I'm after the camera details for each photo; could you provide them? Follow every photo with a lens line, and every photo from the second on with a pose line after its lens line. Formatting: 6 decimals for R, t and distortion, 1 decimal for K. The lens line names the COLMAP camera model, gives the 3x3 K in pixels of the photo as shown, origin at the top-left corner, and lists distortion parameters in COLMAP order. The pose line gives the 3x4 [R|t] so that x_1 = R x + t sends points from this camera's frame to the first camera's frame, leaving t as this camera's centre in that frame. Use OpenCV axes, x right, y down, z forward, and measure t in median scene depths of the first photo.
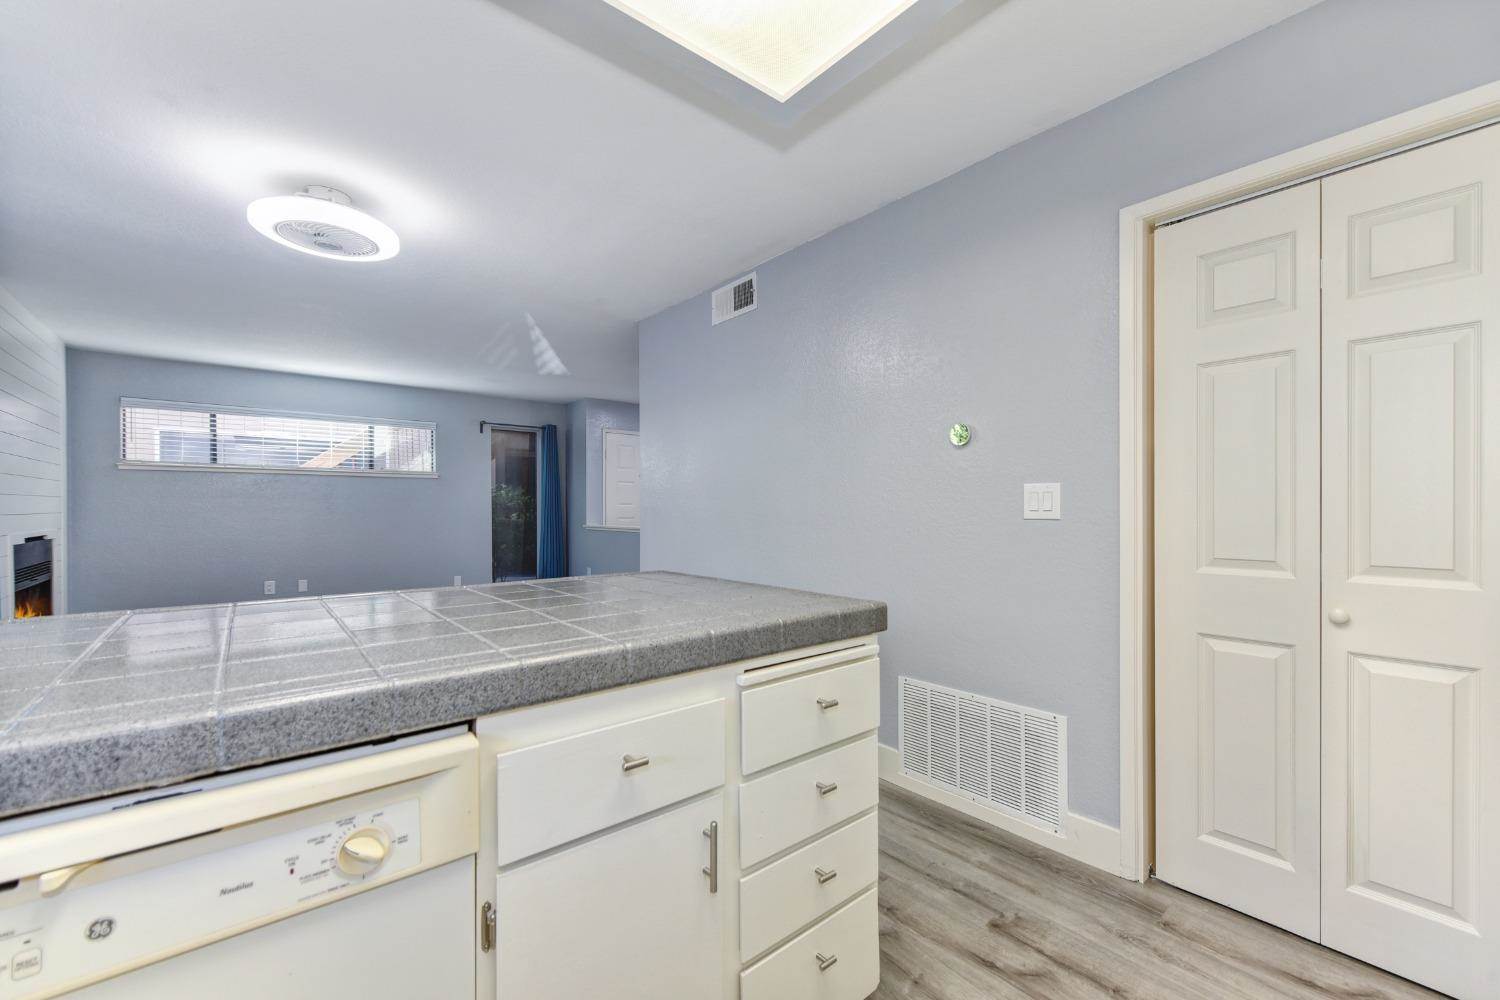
lens RADIAL K [[605.7, 0, 754.6], [0, 605.7, 511.0], [0, 0, 1]] dist [0.001091, -0.000716]
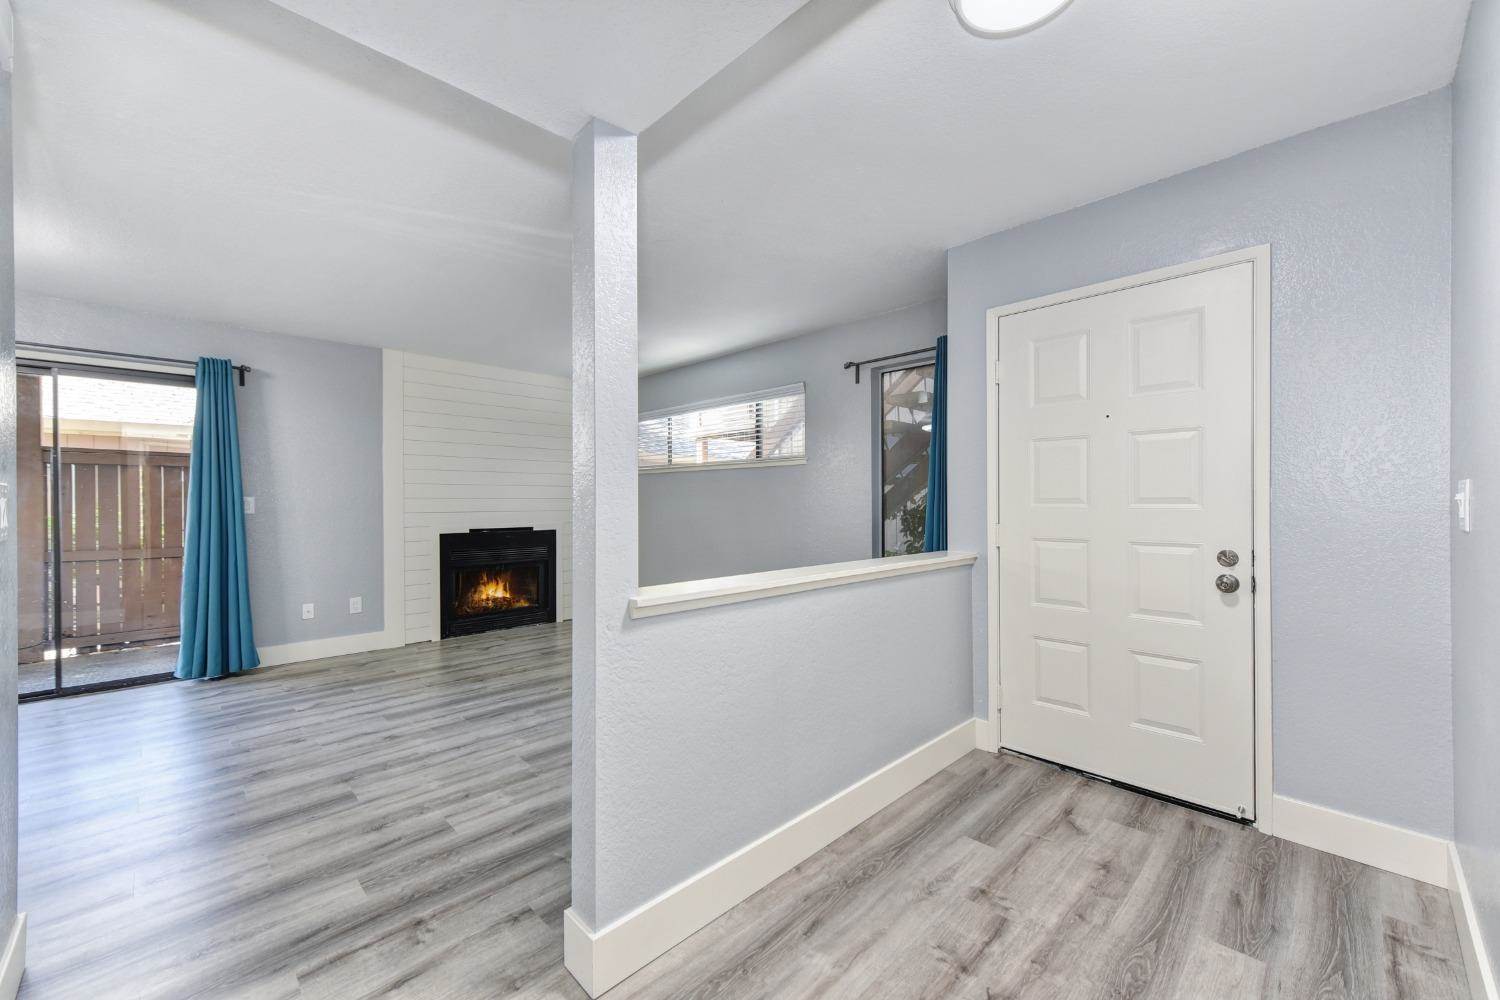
lens RADIAL K [[602.5, 0, 762.8], [0, 602.5, 506.8], [0, 0, 1]] dist [0.014229, -0.003137]
pose [[0.087192, 0.008735, -0.996153, 0.379119], [-0.005389, 0.999951, 0.008297, -0.031696], [0.996177, 0.004645, 0.087235, 2.438737]]
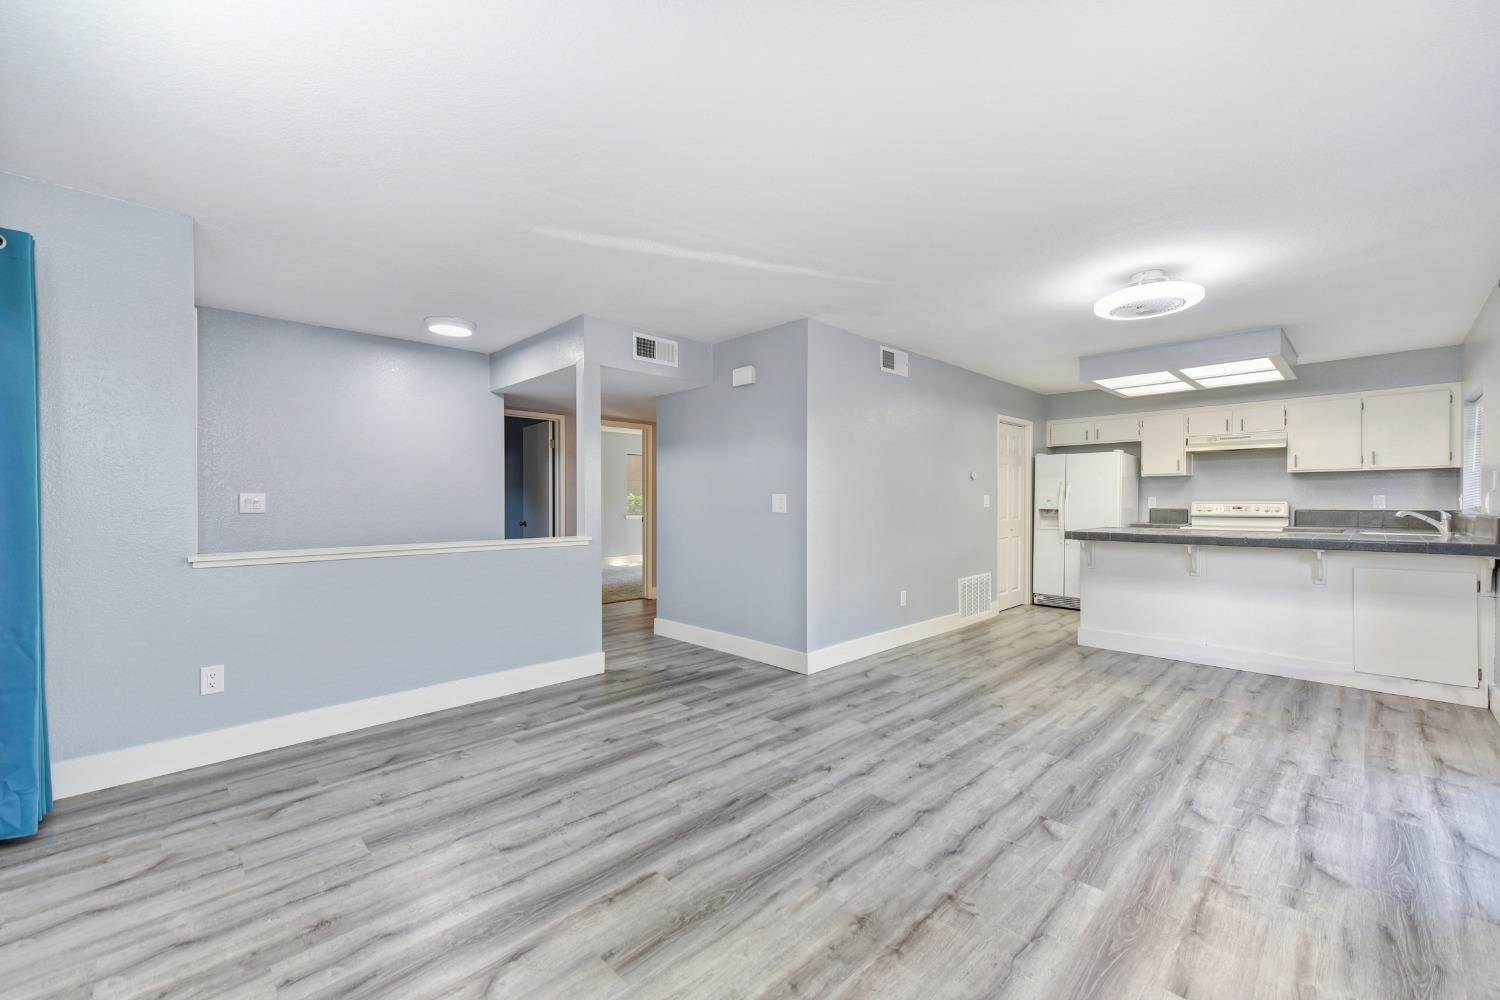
lens RADIAL K [[602.5, 0, 759.3], [0, 602.5, 500.3], [0, 0, 1]] dist [0.014229, -0.003137]
pose [[-0.082224, 0.002196, 0.996611, -1.998322], [0.009969, 0.999949, -0.001381, -0.024934], [-0.996564, 0.009822, -0.082242, 1.991228]]
